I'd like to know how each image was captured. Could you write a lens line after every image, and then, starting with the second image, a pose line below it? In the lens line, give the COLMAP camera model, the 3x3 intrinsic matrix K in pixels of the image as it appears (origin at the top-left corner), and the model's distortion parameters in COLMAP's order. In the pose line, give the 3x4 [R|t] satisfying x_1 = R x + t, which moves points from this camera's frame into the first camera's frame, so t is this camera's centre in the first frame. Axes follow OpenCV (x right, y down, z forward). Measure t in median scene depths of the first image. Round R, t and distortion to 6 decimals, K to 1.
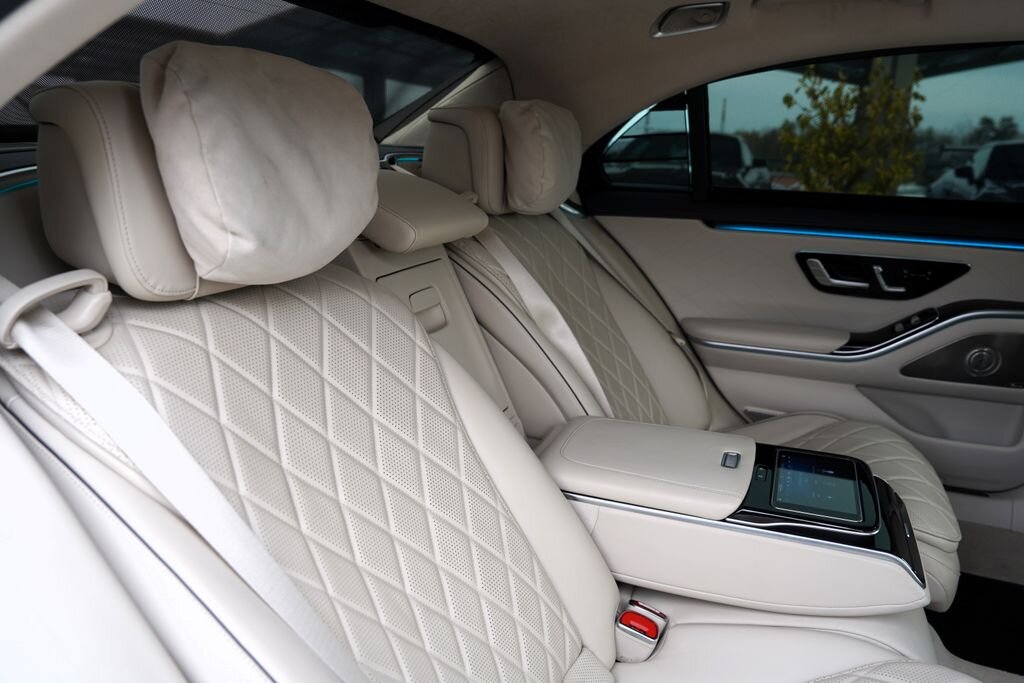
lens RADIAL K [[710.2, 0, 509.4], [0, 710.2, 339.4], [0, 0, 1]] dist [-0.105211, 0.068953]
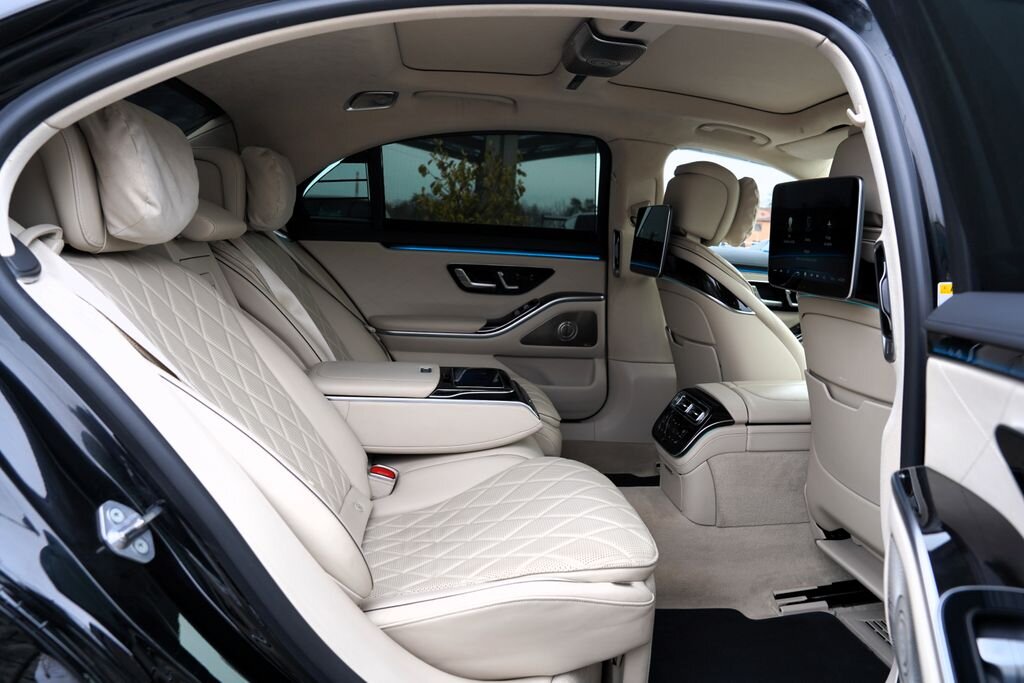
lens RADIAL K [[710.2, 0, 506.2], [0, 710.2, 334.9], [0, 0, 1]] dist [-0.105211, 0.068953]
pose [[0.880792, -0.039059, 0.471889, -0.179146], [0.087028, 0.992968, -0.080250, 0.149644], [-0.465436, 0.111751, 0.877998, -0.324855]]
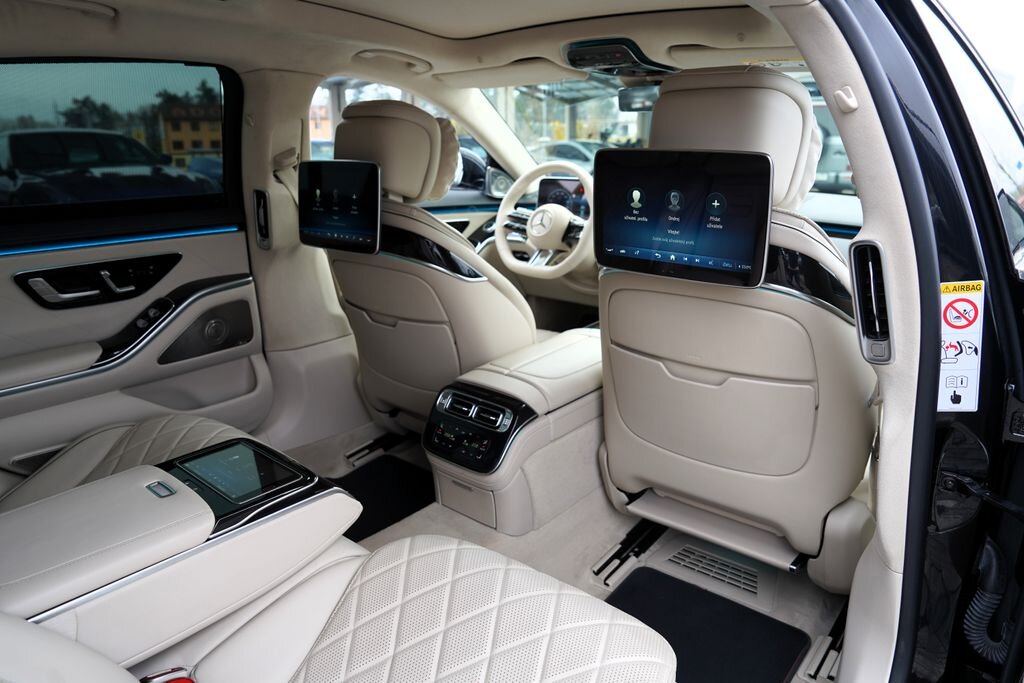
lens RADIAL K [[710.2, 0, 507.1], [0, 710.2, 341.0], [0, 0, 1]] dist [-0.105211, 0.068953]
pose [[0.315587, -0.278690, 0.907048, -0.220406], [0.259827, 0.944744, 0.199871, -0.056905], [-0.912631, 0.172599, 0.370560, 0.106147]]
